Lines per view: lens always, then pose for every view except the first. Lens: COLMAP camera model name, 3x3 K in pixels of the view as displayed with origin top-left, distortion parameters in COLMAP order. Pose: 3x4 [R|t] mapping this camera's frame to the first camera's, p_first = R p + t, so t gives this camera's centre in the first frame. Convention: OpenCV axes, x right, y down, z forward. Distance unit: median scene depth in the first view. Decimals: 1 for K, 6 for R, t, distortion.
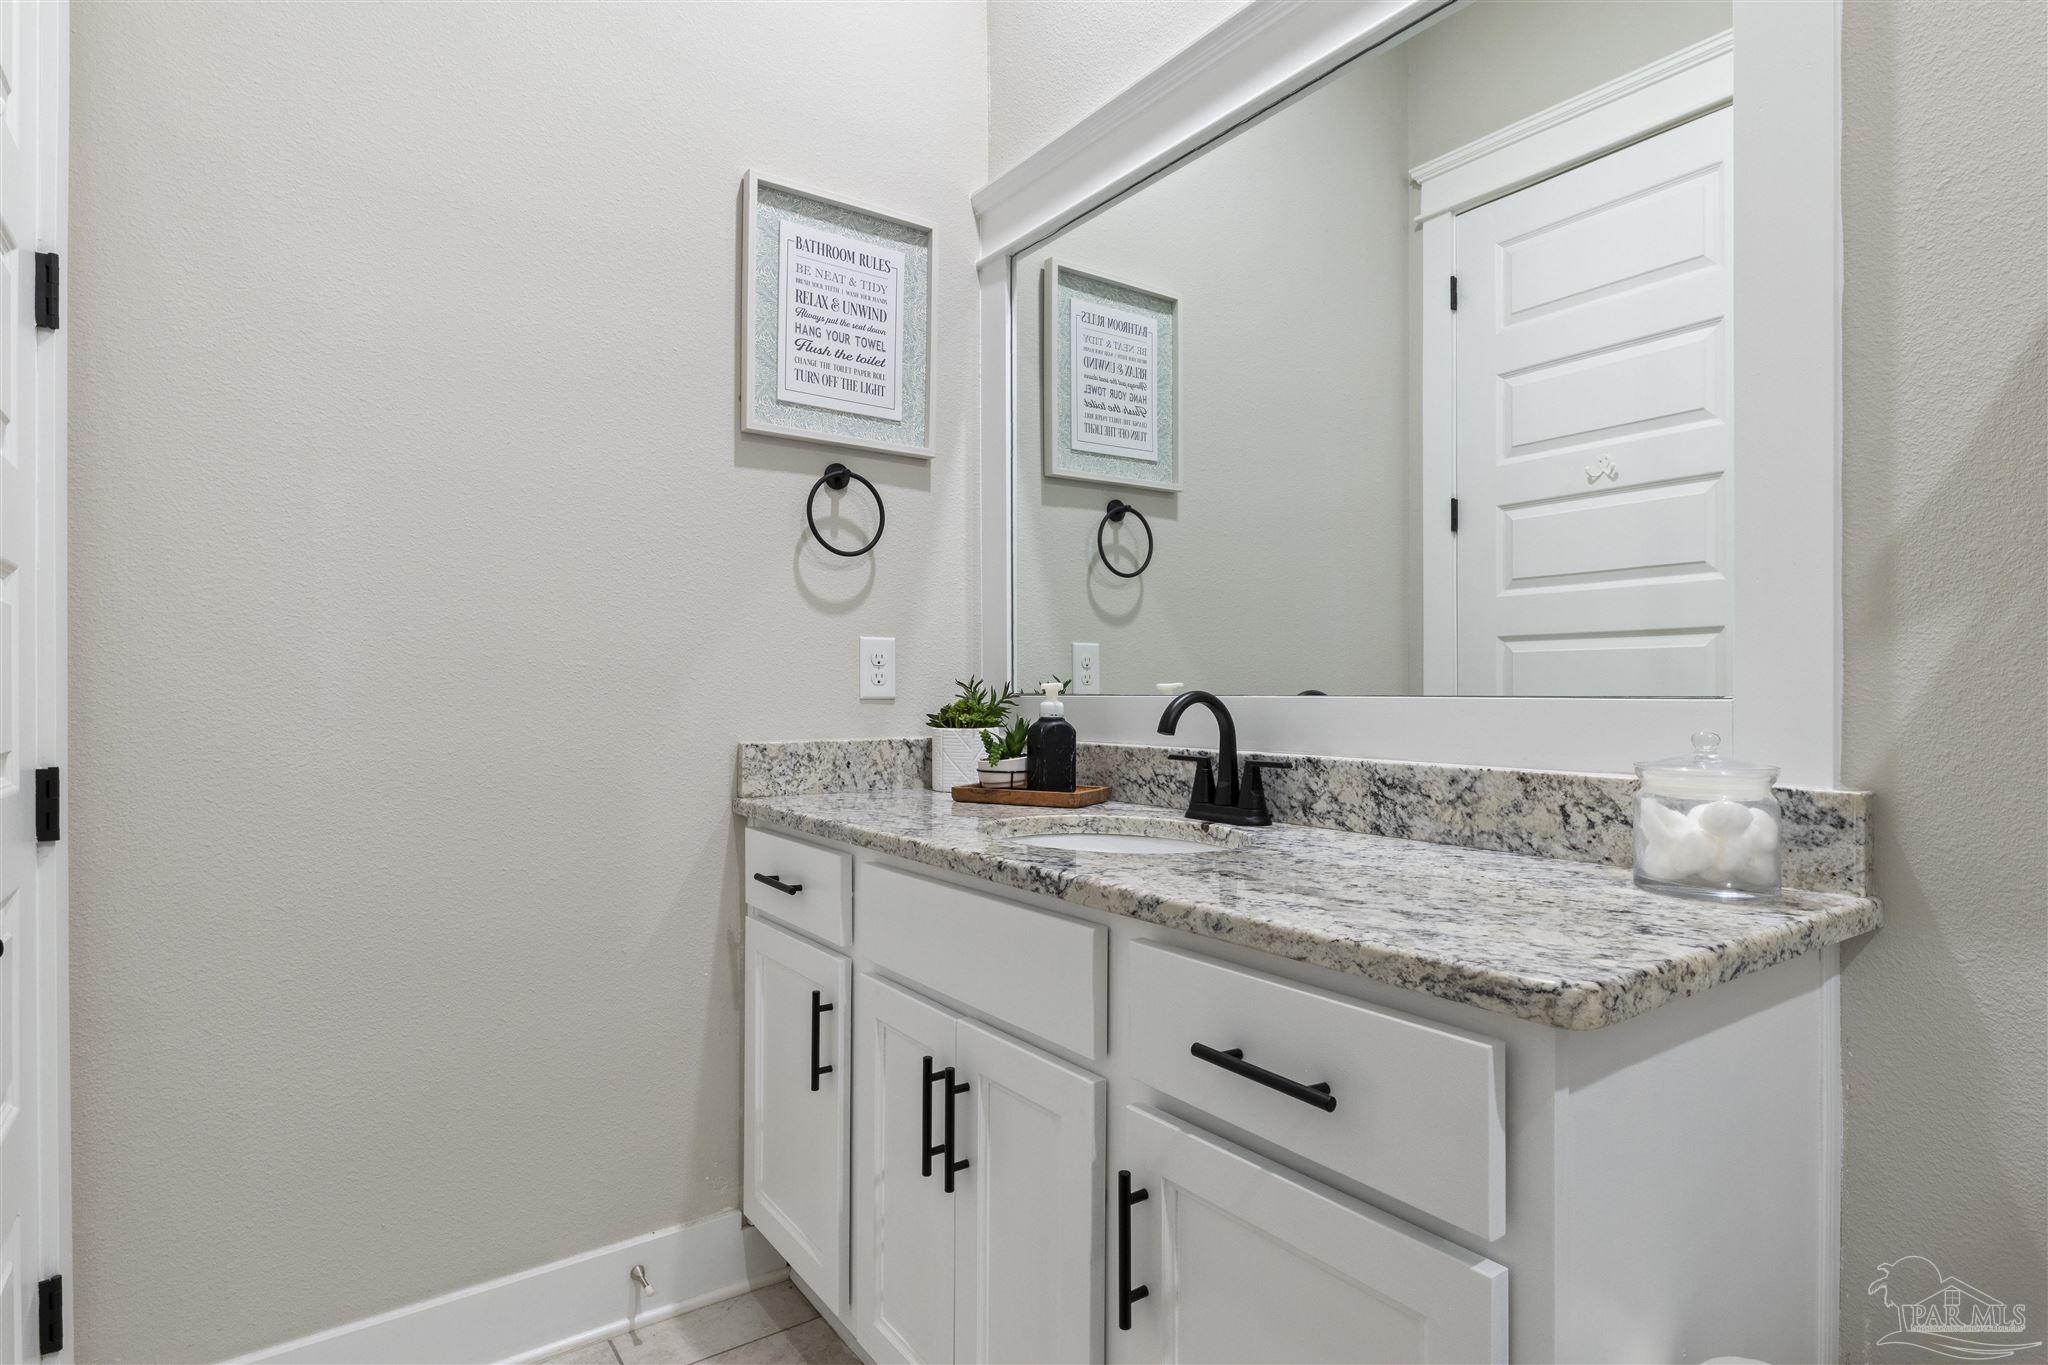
lens RADIAL K [[1070.8, 0, 1026.4], [0, 1070.8, 692.9], [0, 0, 1]] dist [-0.000503, -0.000147]
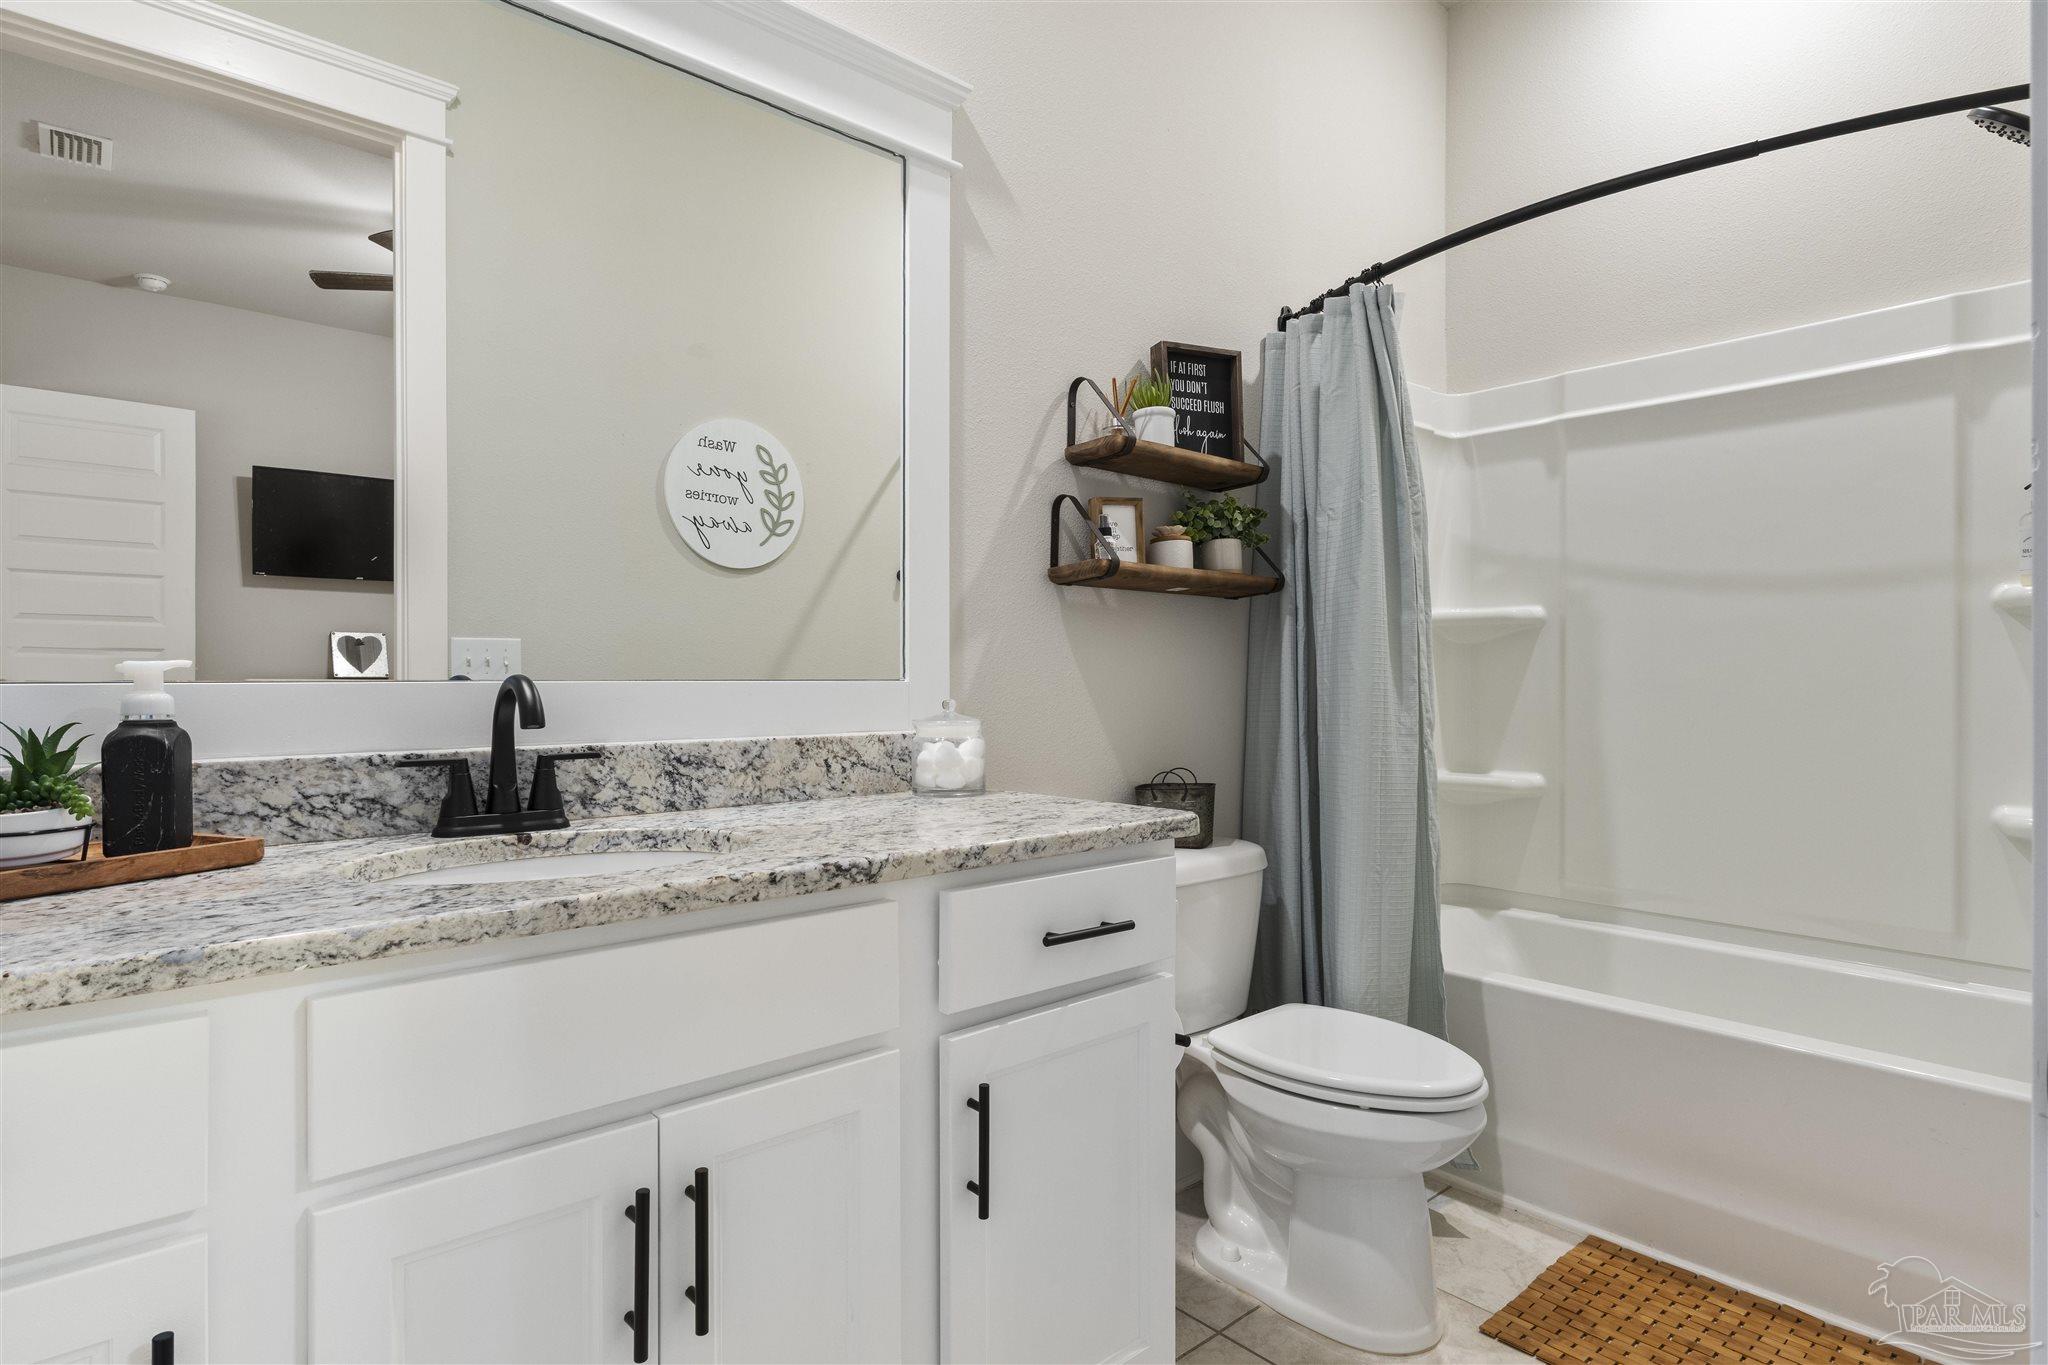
lens RADIAL K [[1070.8, 0, 1025.0], [0, 1070.8, 689.1], [0, 0, 1]] dist [-0.000503, -0.000147]
pose [[-0.106209, -0.006841, 0.994320, -0.809914], [0.004762, 0.999961, 0.007388, 0.005945], [-0.994332, 0.005520, -0.106172, 0.813974]]
